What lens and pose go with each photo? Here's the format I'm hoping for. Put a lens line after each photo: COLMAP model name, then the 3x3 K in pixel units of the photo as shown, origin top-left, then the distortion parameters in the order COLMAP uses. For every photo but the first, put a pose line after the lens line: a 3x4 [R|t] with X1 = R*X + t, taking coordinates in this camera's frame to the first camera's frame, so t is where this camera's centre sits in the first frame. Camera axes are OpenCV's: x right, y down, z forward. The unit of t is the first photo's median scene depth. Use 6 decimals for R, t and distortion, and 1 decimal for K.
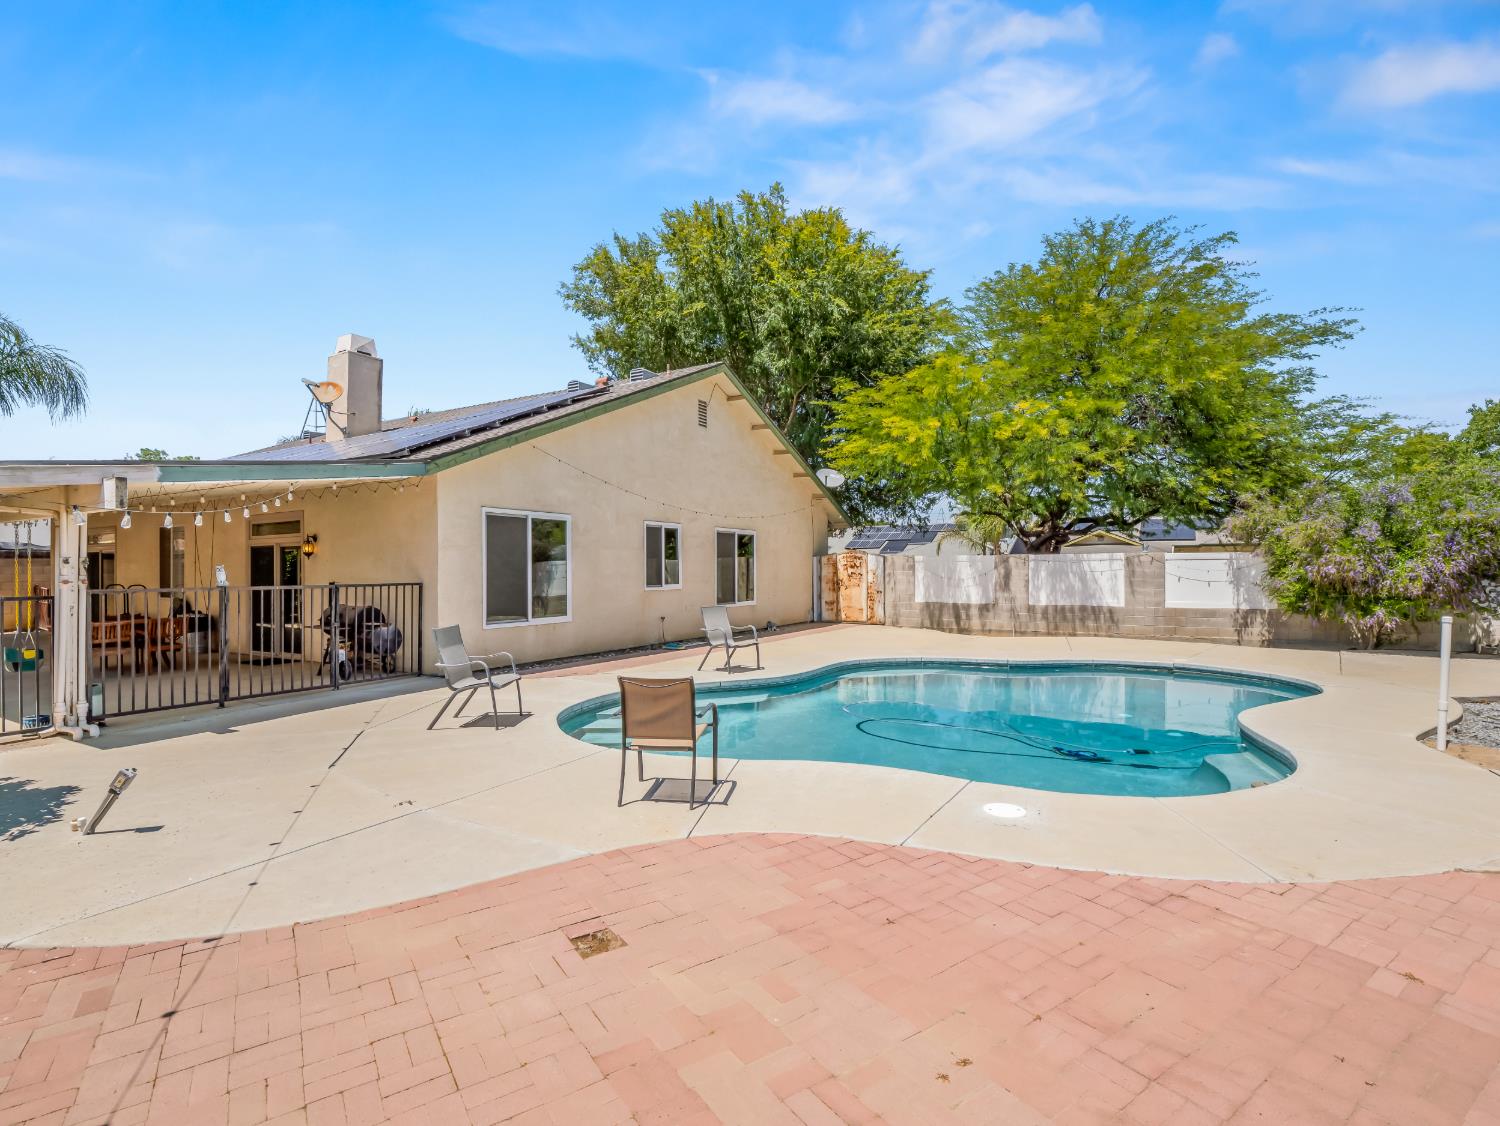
lens RADIAL K [[733.5, 0, 754.7], [0, 733.5, 559.5], [0, 0, 1]] dist [-0.006656, -0.004185]
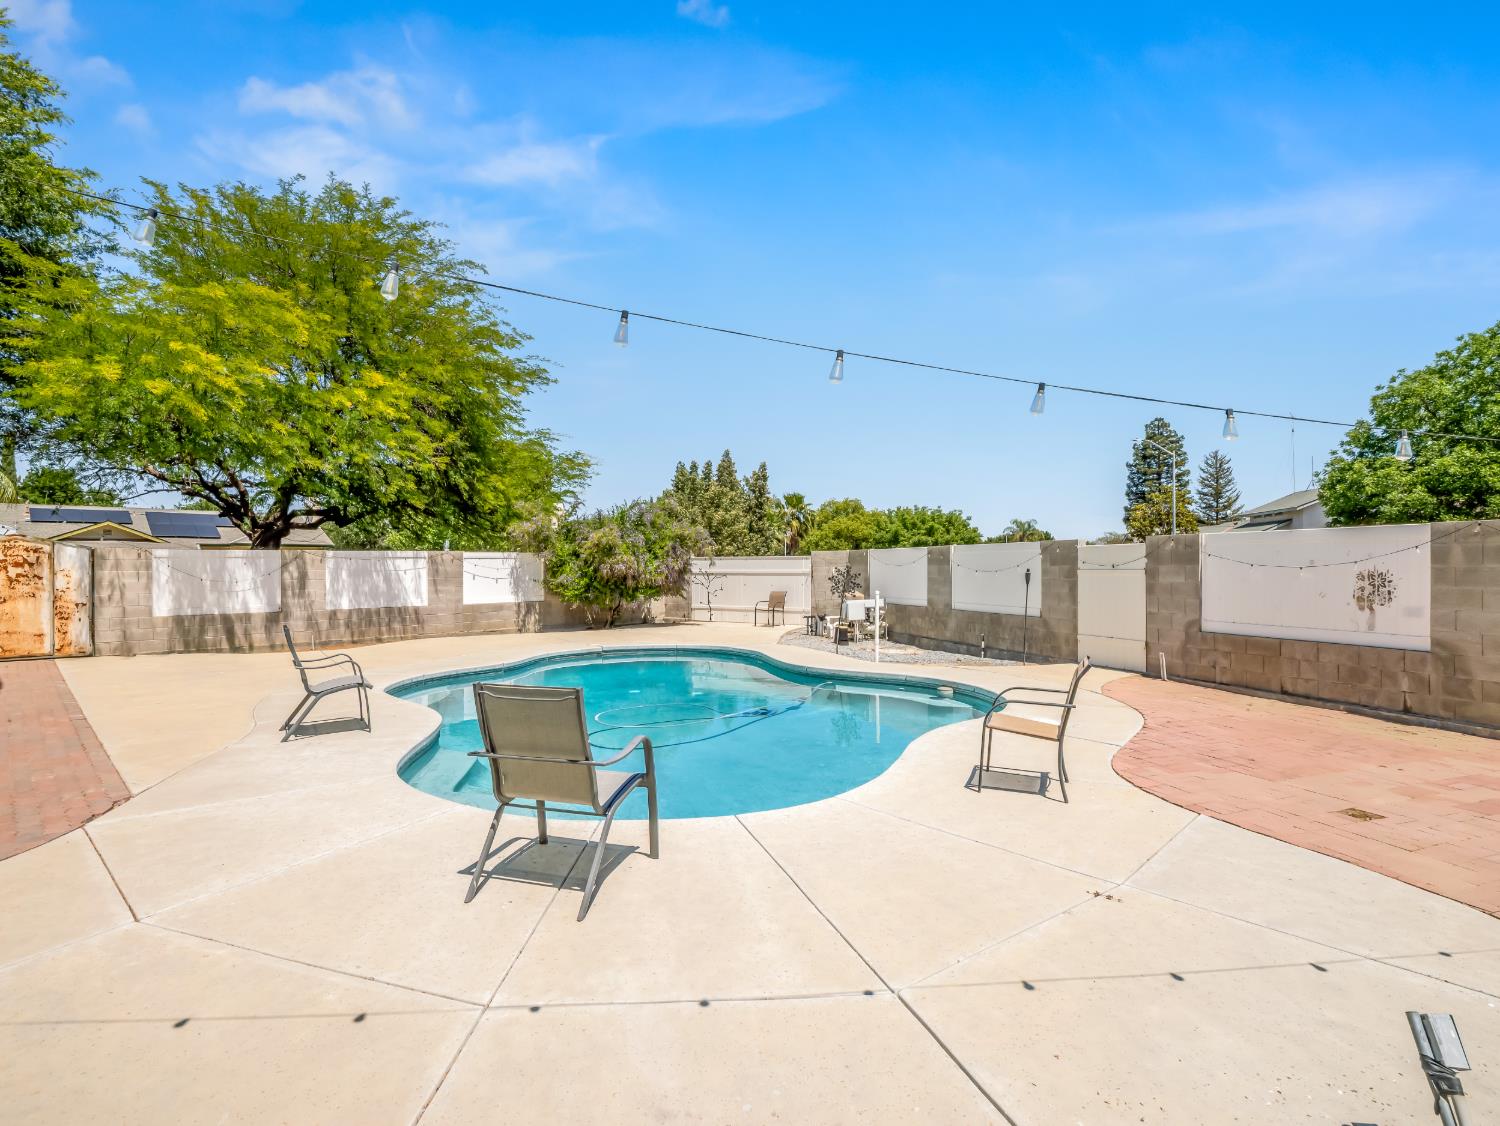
lens RADIAL K [[766.6, 0, 732.4], [0, 766.6, 567.8], [0, 0, 1]] dist [-0.004830, -0.002446]
pose [[0.255917, -0.000871, 0.966698, -0.370908], [-0.007765, 0.999965, 0.002957, 0.006885], [-0.966668, -0.008264, 0.255901, 0.334732]]
